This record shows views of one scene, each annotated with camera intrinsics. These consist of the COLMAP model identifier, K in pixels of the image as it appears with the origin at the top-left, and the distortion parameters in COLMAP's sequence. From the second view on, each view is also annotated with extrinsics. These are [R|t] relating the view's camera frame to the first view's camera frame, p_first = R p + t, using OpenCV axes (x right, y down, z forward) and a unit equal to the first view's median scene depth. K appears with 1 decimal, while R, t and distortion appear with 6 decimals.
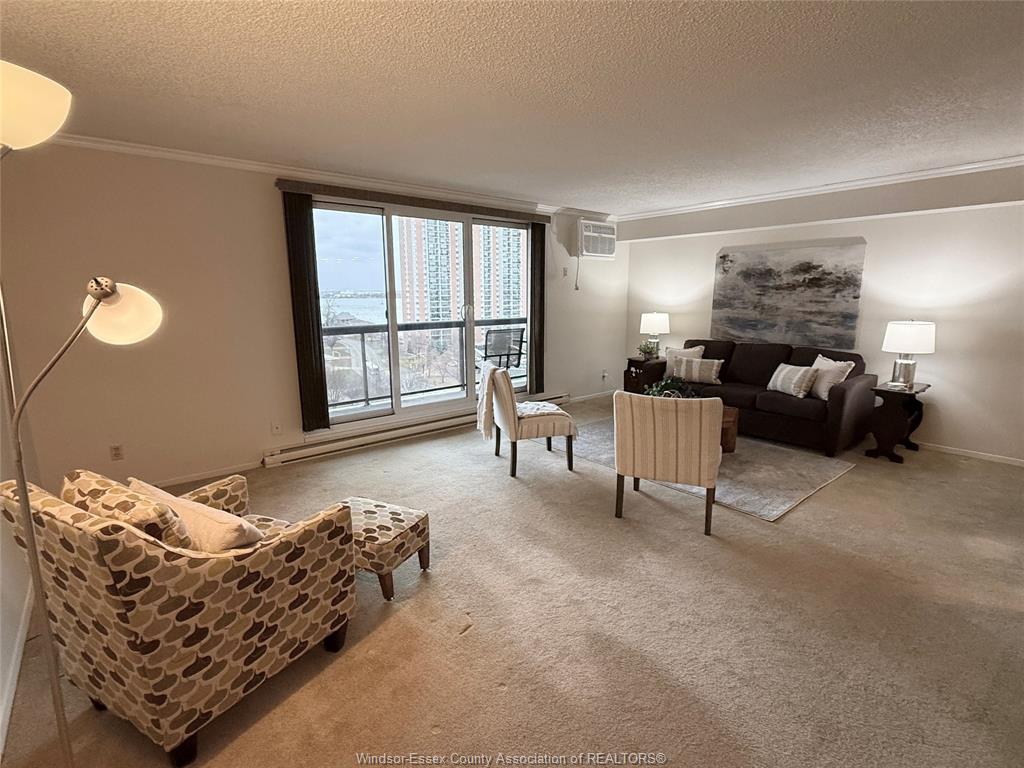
lens RADIAL K [[500.7, 0, 514.1], [0, 500.7, 382.4], [0, 0, 1]] dist [0.000947, 0.000535]
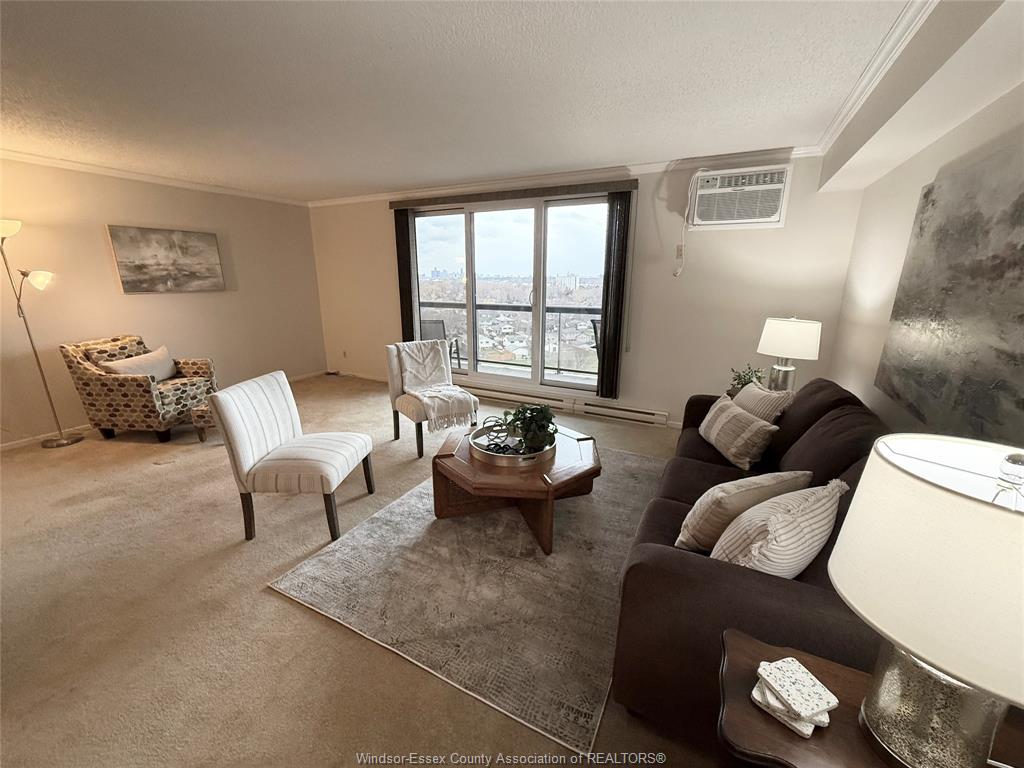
lens RADIAL K [[407.2, 0, 510.8], [0, 407.2, 381.4], [0, 0, 1]] dist [0.001286, -0.000525]
pose [[0.383962, 0.234354, -0.893113, 0.684638], [-0.171527, 0.968522, 0.180399, -0.117938], [0.907277, 0.083927, 0.412074, 0.636262]]
